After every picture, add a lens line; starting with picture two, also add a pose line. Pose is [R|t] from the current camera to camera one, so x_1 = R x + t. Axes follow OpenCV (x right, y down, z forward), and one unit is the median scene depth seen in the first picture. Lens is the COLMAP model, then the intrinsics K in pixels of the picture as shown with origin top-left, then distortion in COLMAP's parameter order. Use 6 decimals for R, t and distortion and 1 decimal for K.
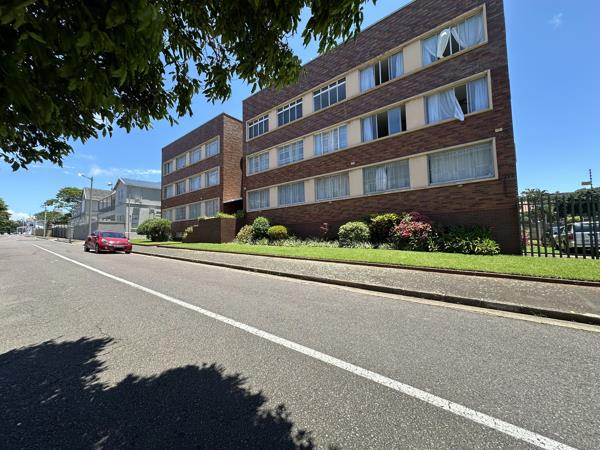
lens RADIAL K [[239.9, 0, 300.0], [0, 239.9, 225.0], [0, 0, 1]] dist [0.000237, -0.000024]
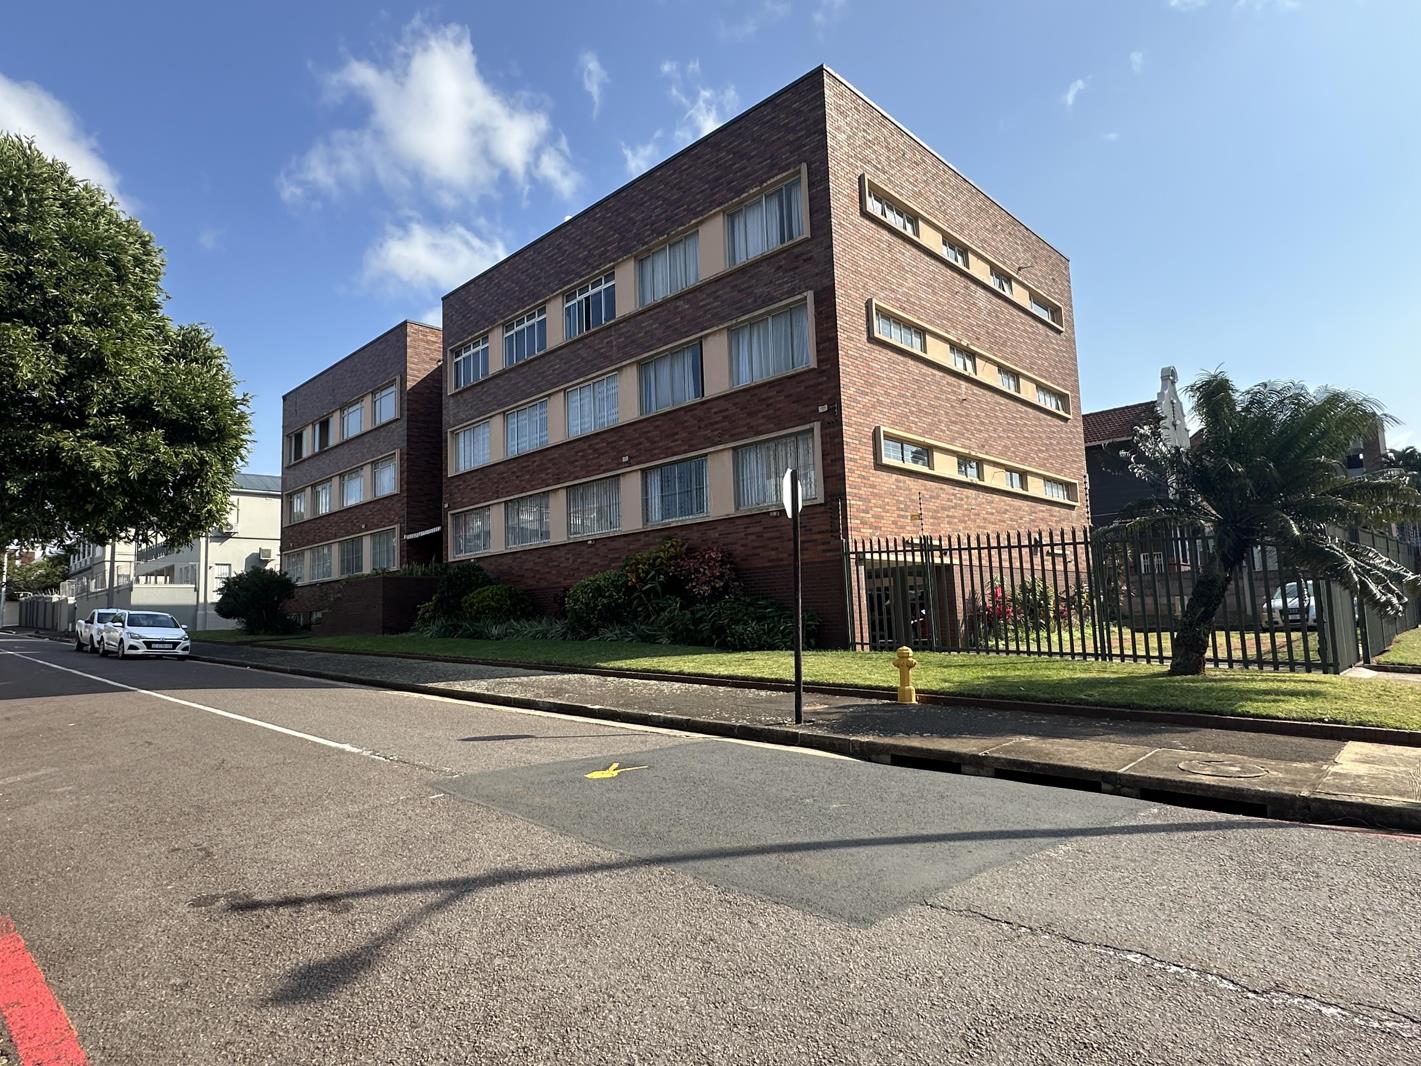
lens RADIAL K [[716.5, 0, 747.3], [0, 716.5, 551.9], [0, 0, 1]] dist [-0.000383, -0.000137]
pose [[0.999664, -0.024067, -0.009666, 0.408500], [0.023765, 0.999260, -0.030257, -0.025632], [0.010387, 0.030017, 0.999495, -0.330939]]
